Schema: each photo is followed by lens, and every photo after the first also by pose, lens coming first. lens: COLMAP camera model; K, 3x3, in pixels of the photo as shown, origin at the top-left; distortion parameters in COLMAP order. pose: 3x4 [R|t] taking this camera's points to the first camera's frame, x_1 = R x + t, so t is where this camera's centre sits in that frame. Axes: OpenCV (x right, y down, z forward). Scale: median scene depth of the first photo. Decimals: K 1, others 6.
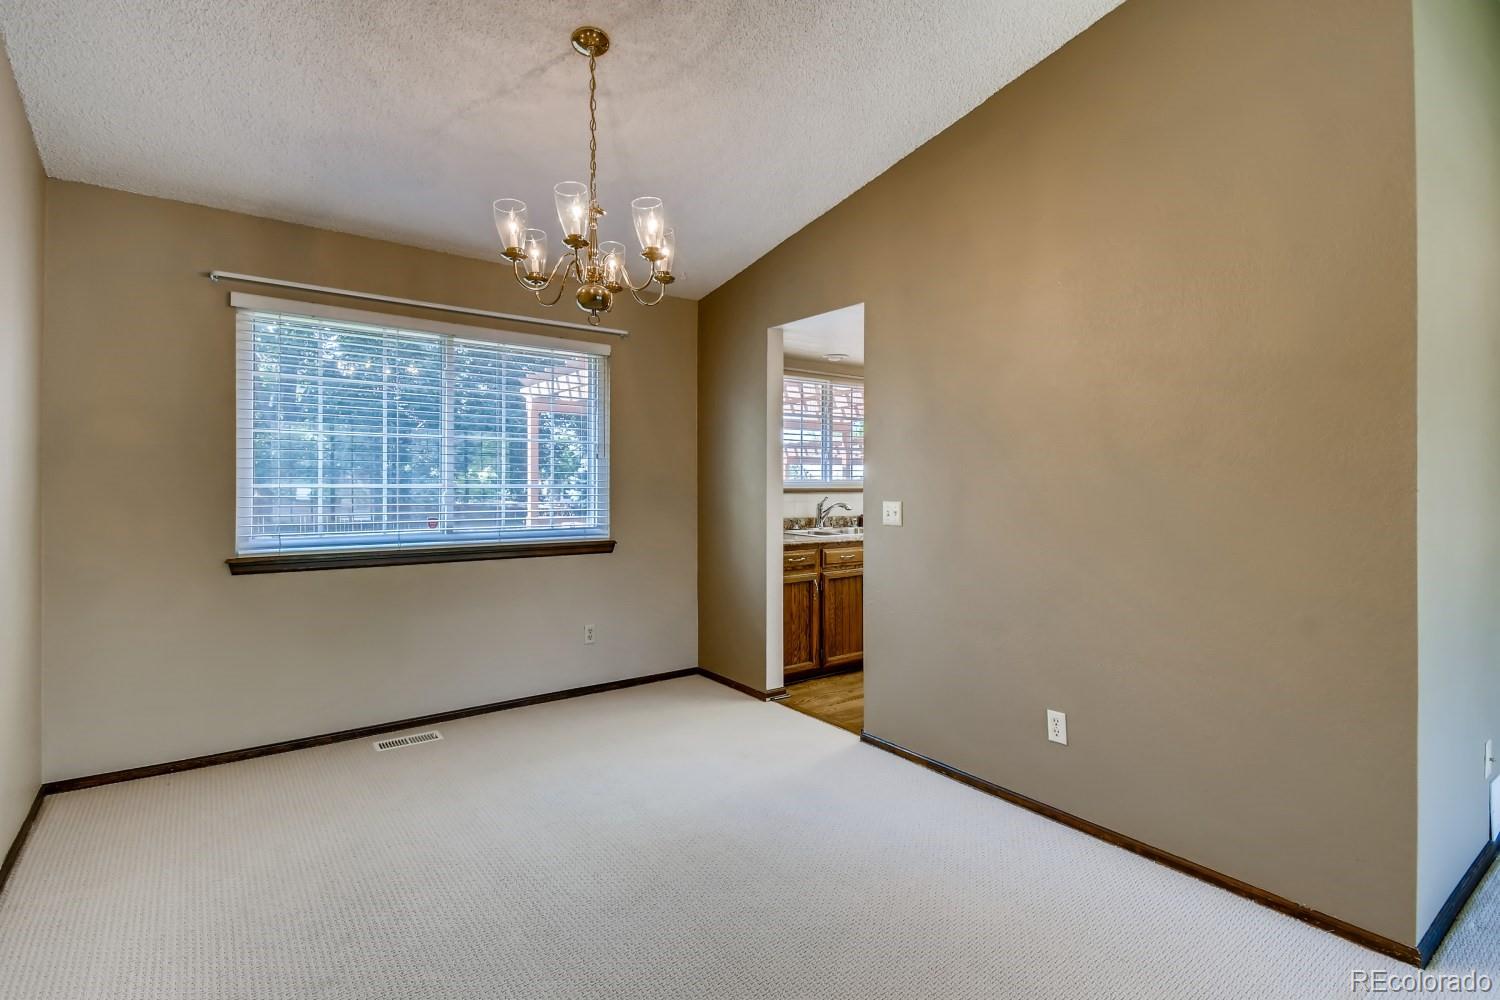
lens RADIAL K [[706.7, 0, 737.3], [0, 706.7, 493.6], [0, 0, 1]] dist [0.057664, -0.035492]
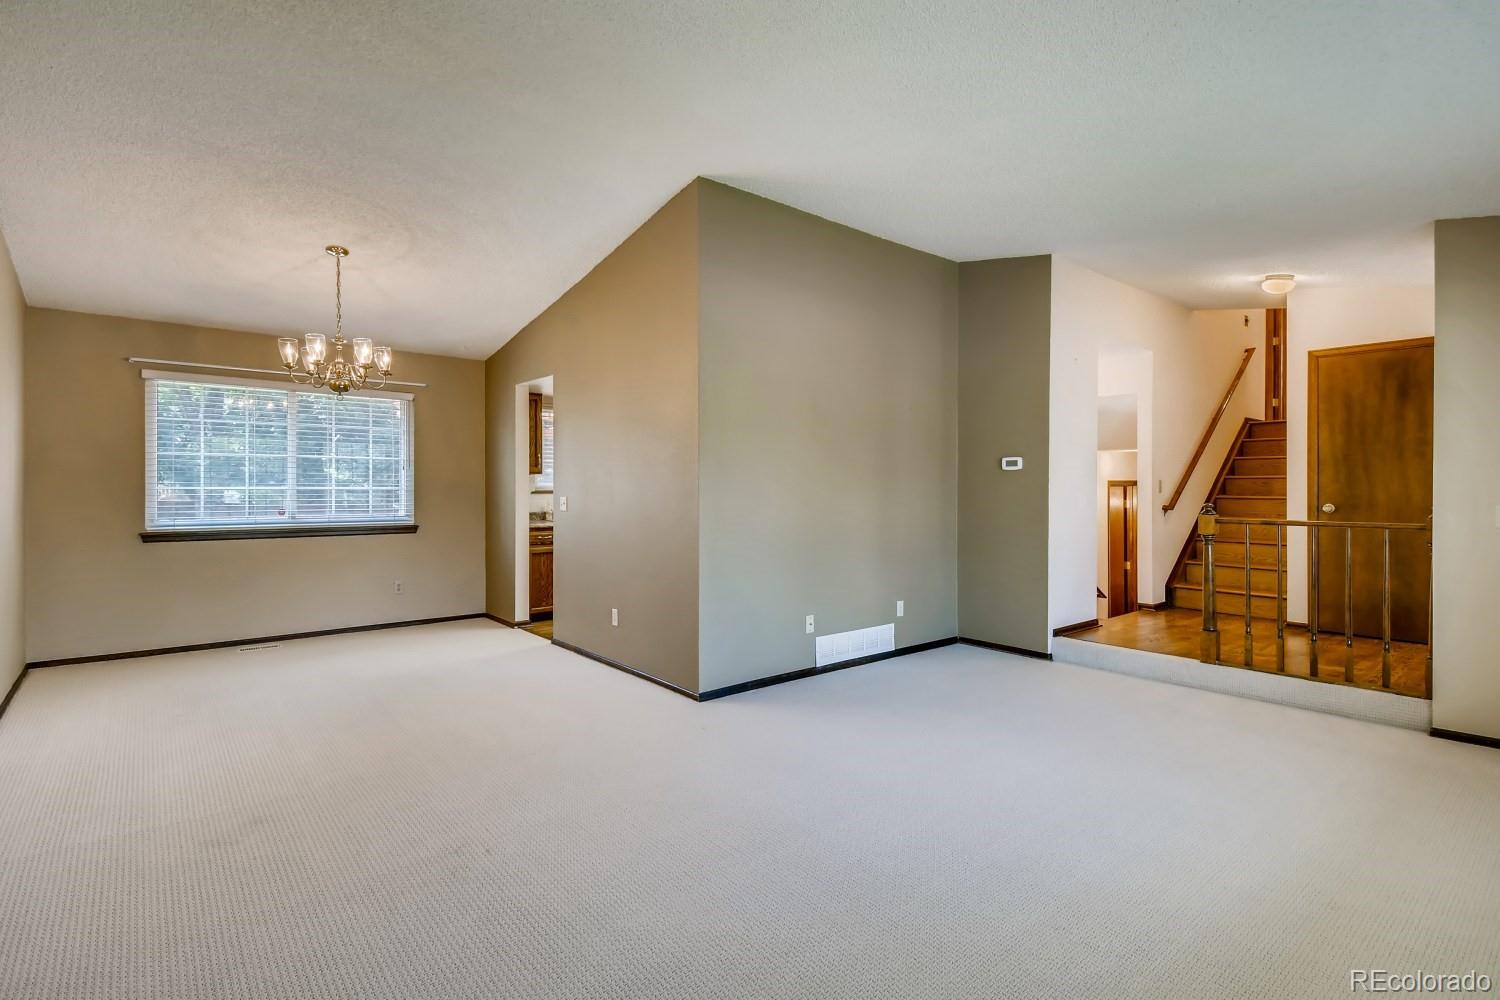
lens RADIAL K [[713.4, 0, 752.2], [0, 713.4, 499.7], [0, 0, 1]] dist [0.055021, -0.037248]
pose [[0.998322, -0.001841, 0.057870, 0.521108], [0.001740, 0.999997, 0.001801, 0.013881], [-0.057873, -0.001697, 0.998322, -0.649268]]
